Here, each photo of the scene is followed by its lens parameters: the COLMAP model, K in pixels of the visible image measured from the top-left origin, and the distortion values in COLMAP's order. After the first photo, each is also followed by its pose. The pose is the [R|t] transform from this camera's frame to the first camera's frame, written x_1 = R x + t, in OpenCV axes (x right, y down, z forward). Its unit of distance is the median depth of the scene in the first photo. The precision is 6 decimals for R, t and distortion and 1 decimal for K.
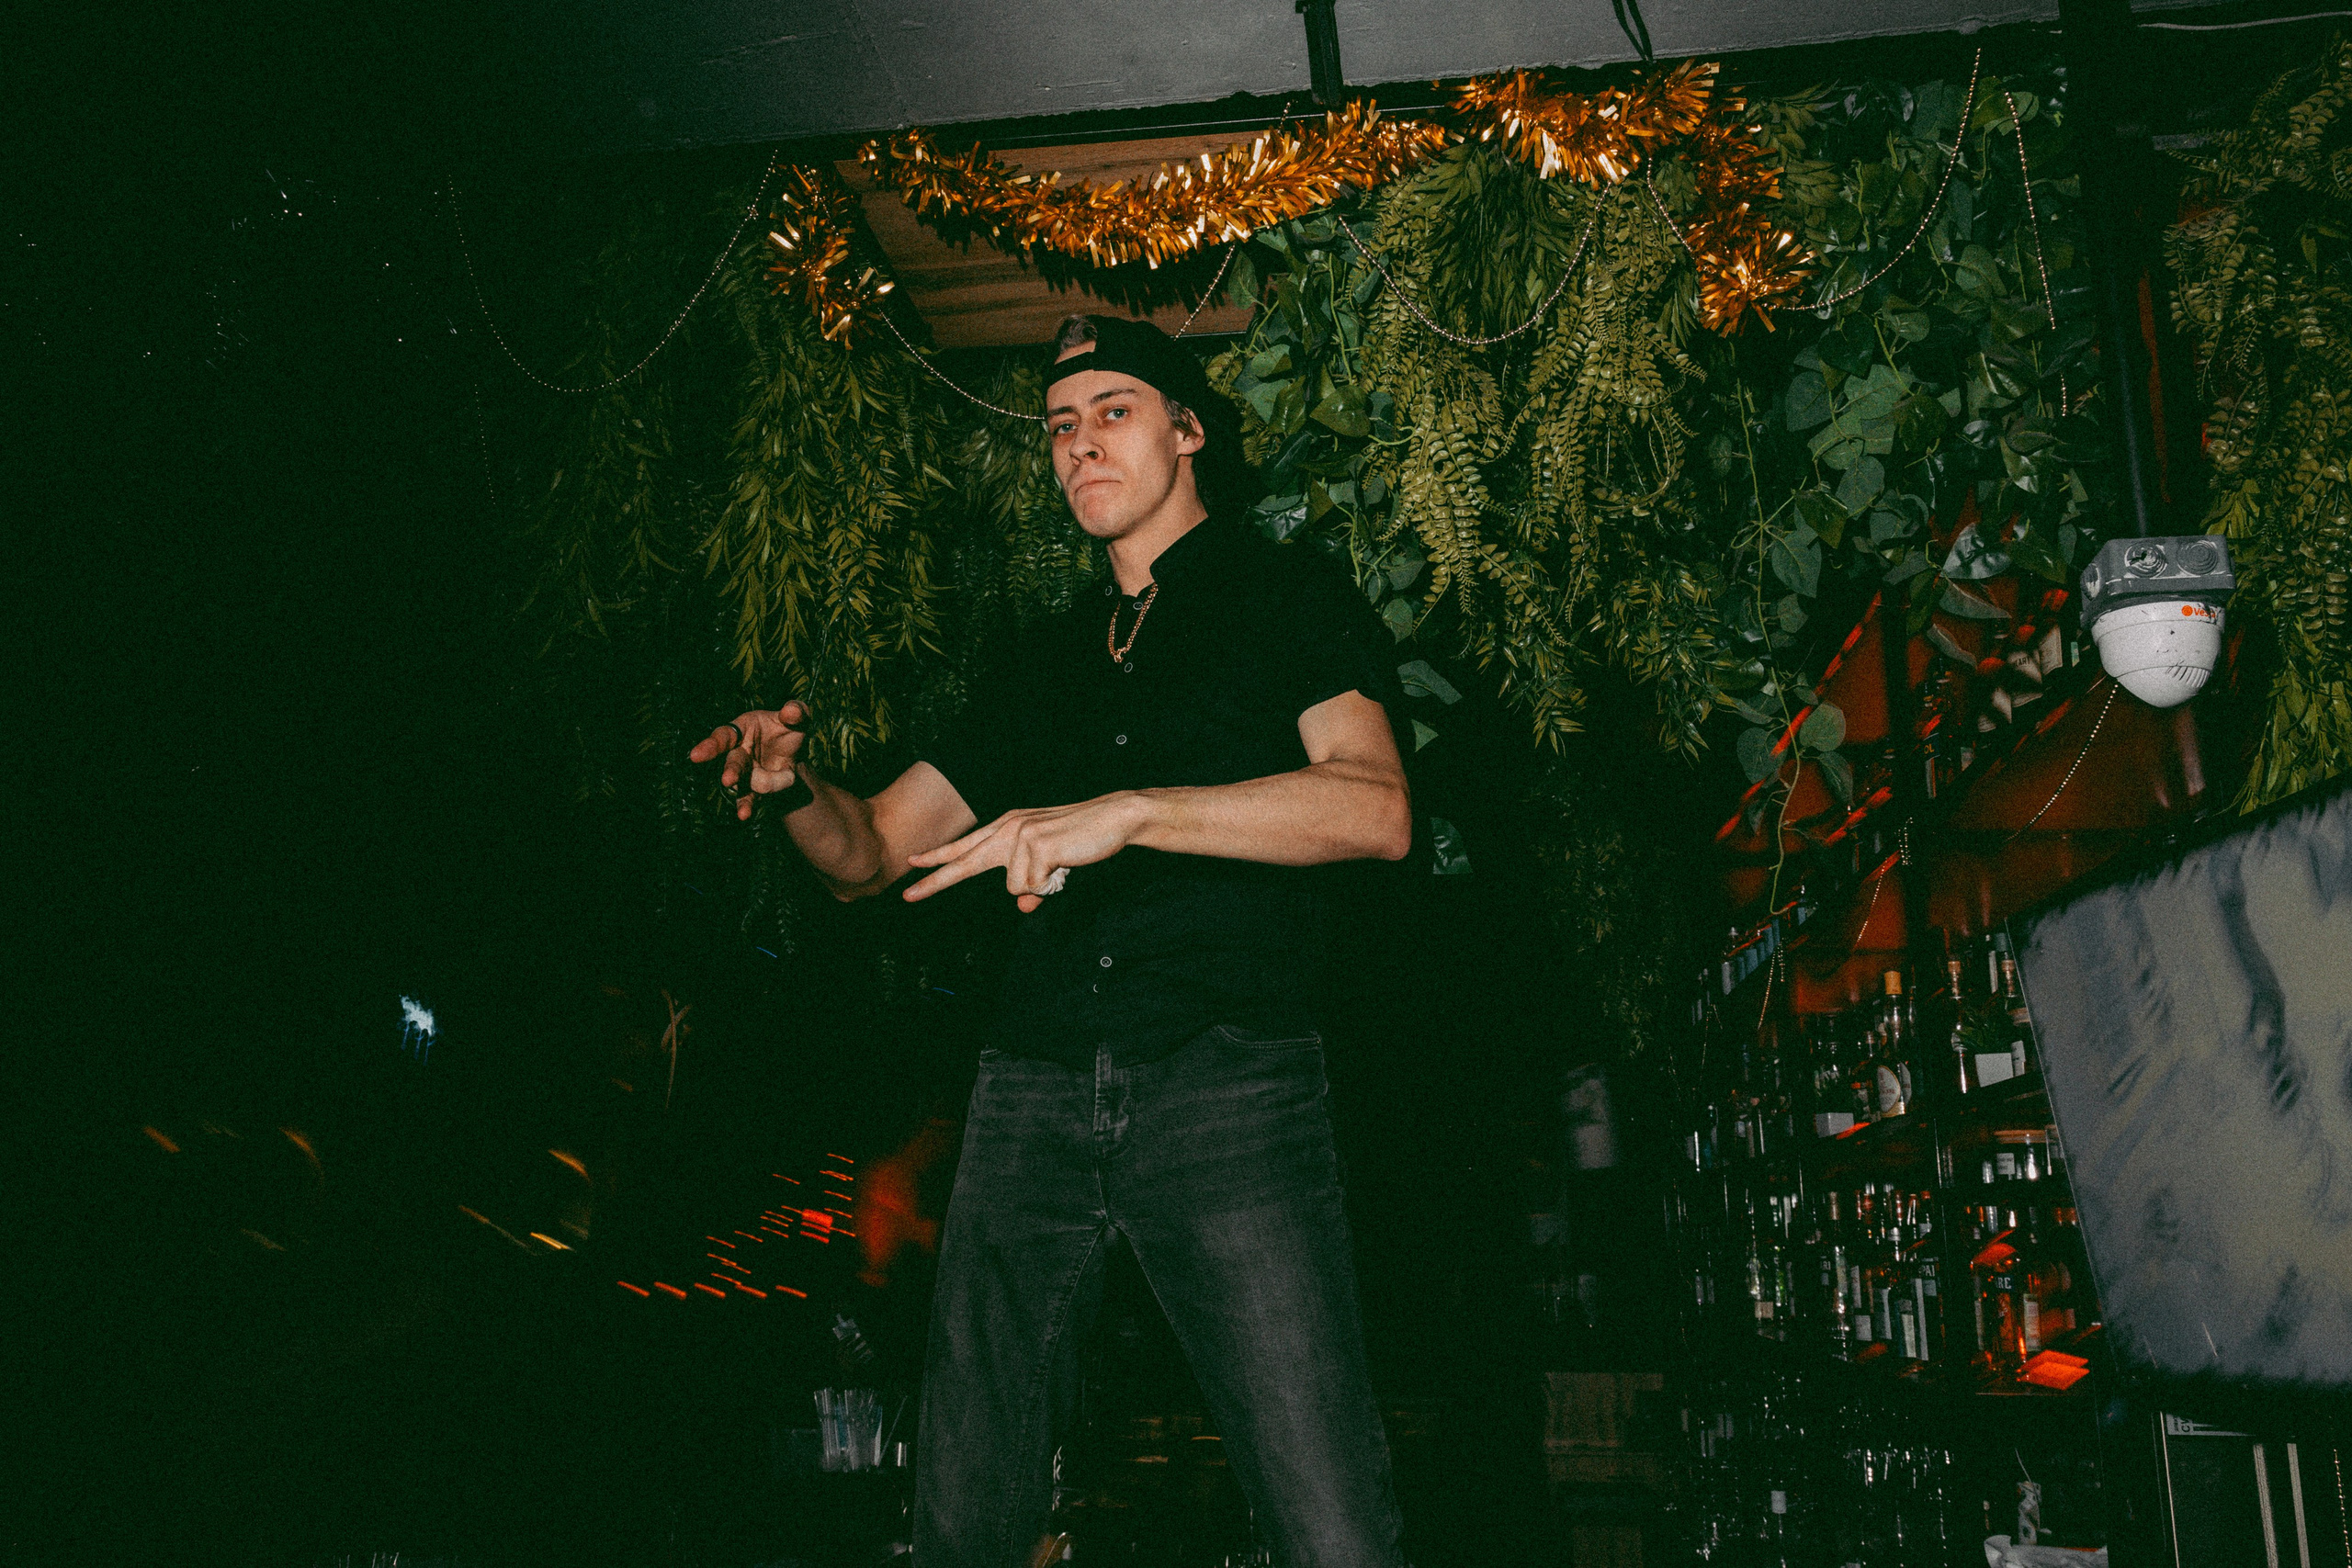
lens RADIAL K [[1857.5, 0, 1176.0], [0, 1857.5, 784.0], [0, 0, 1]] dist [0.030518, -0.007178]
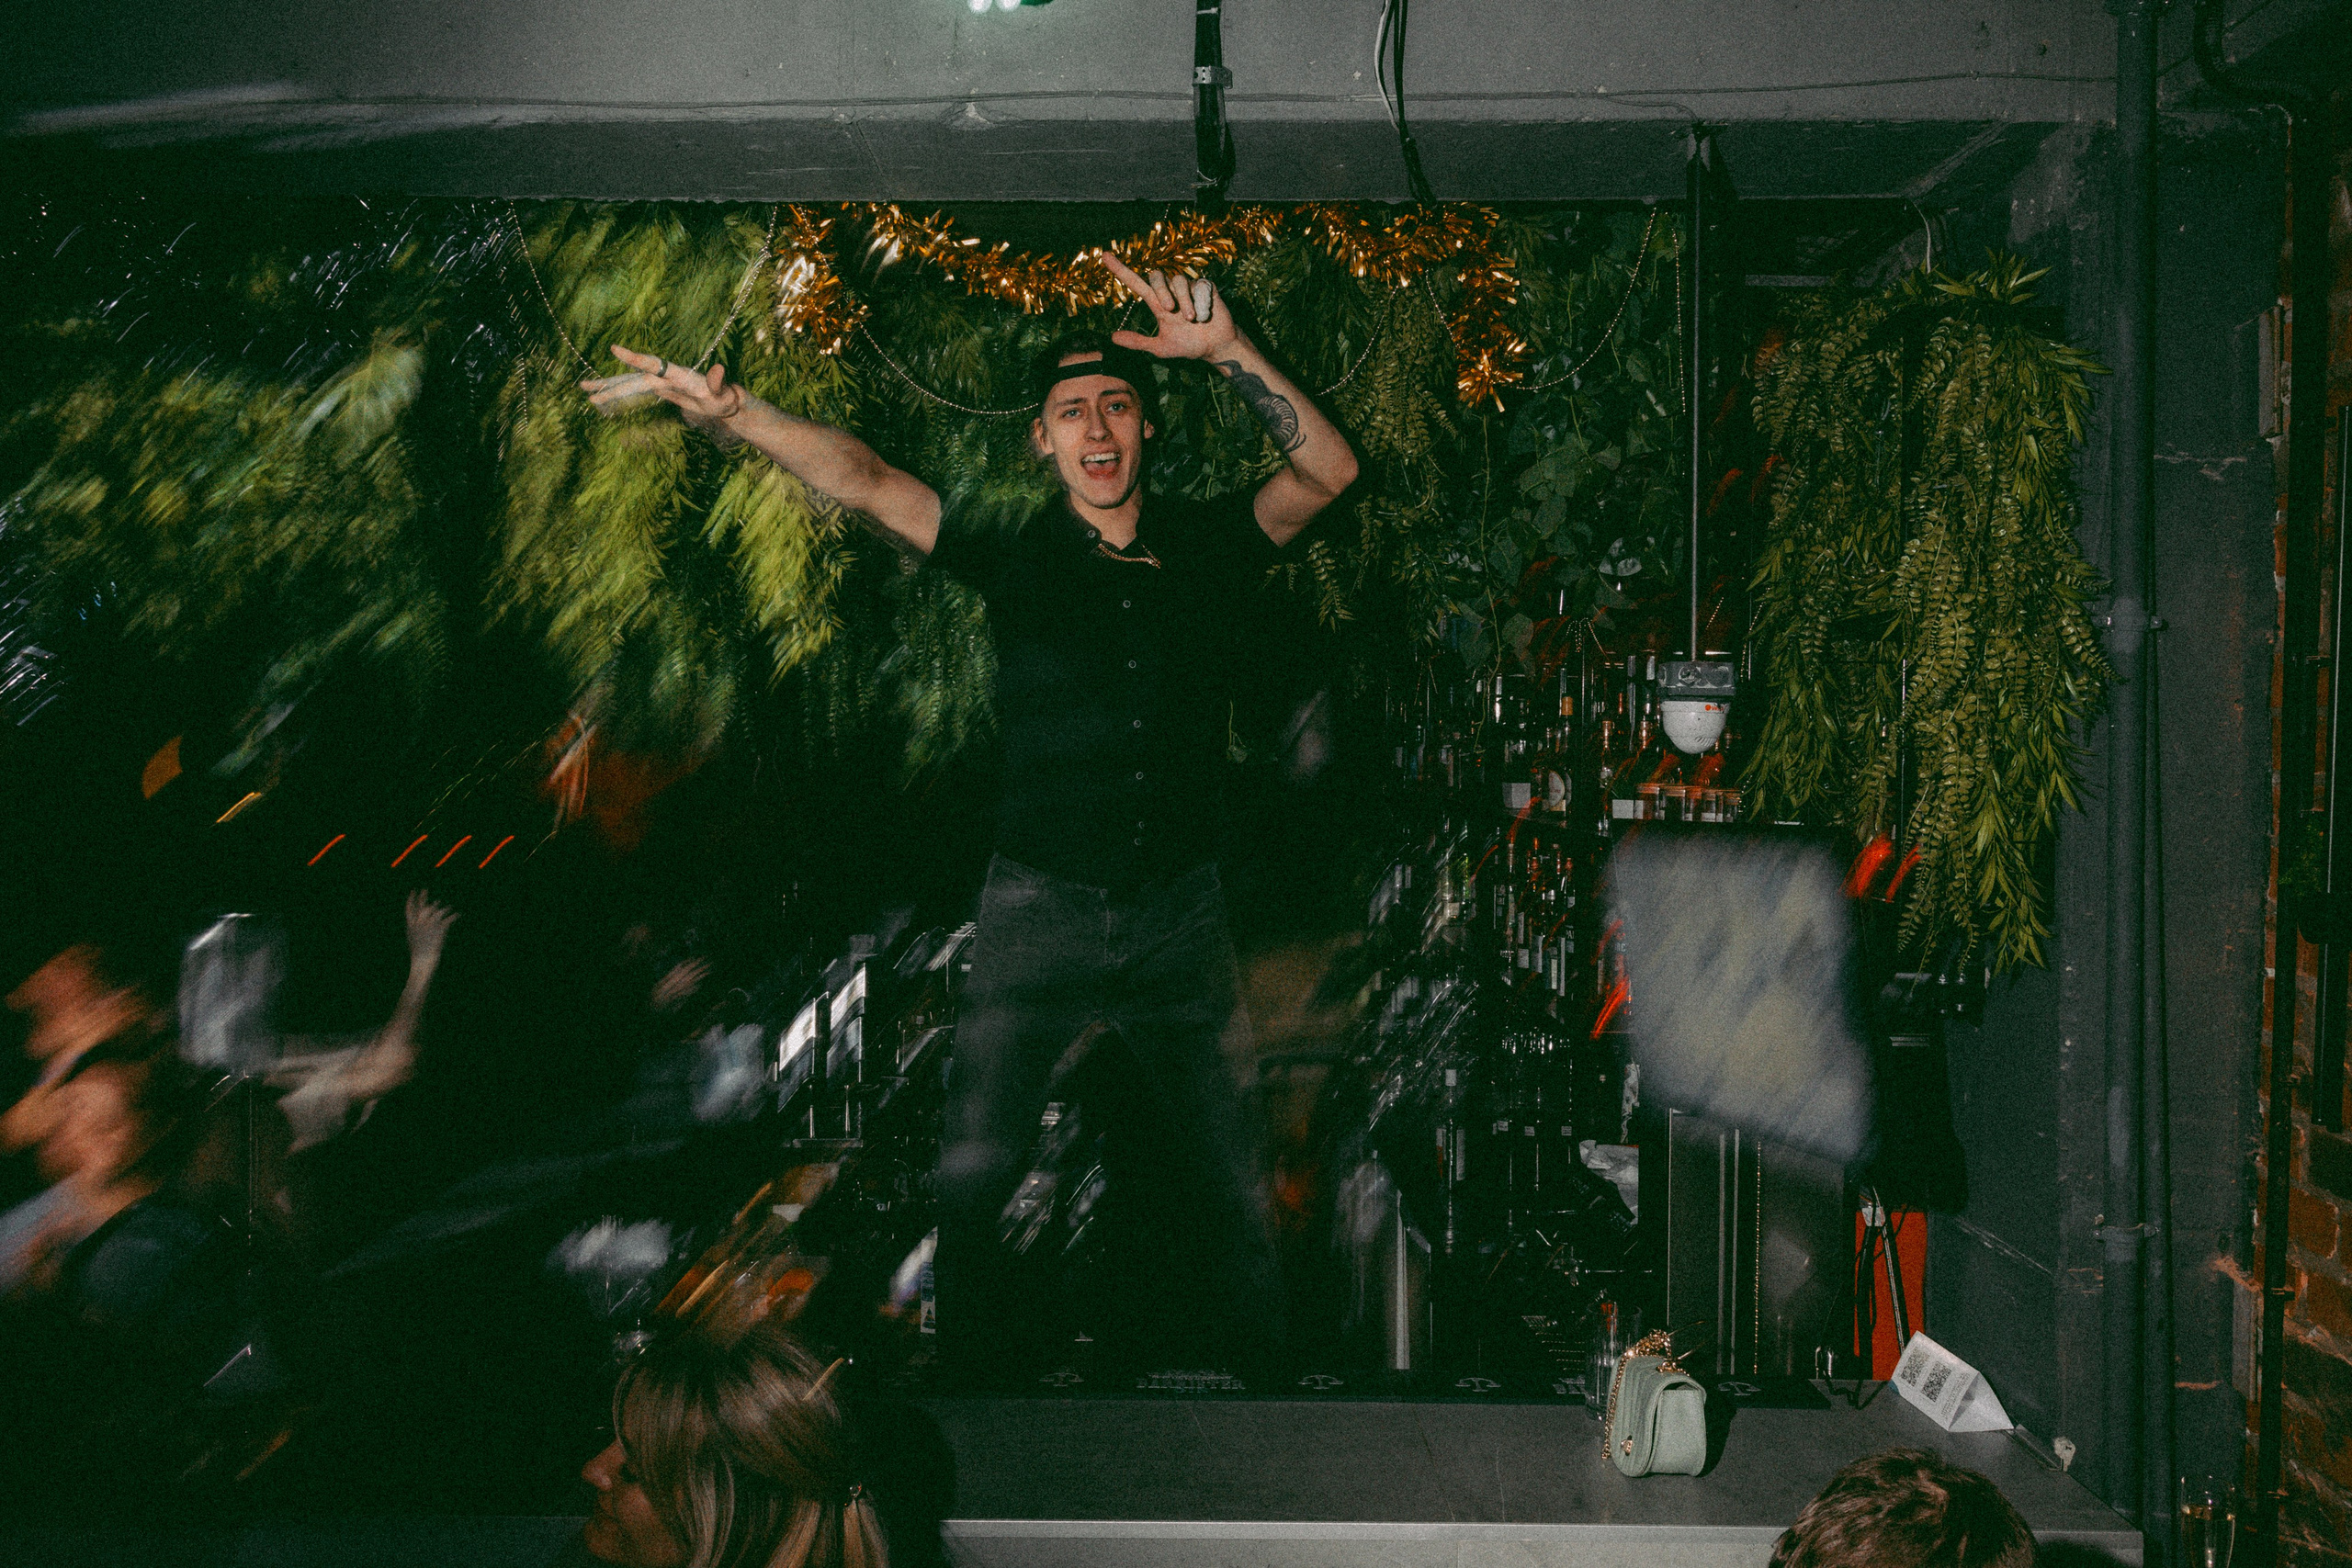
lens RADIAL K [[1857.5, 0, 1176.0], [0, 1857.5, 784.0], [0, 0, 1]] dist [0.030518, -0.007178]
pose [[0.989527, 0.004000, 0.144289, -0.138795], [-0.038486, 0.970741, 0.237026, -0.286749], [-0.139119, -0.240097, 0.960728, -0.424888]]
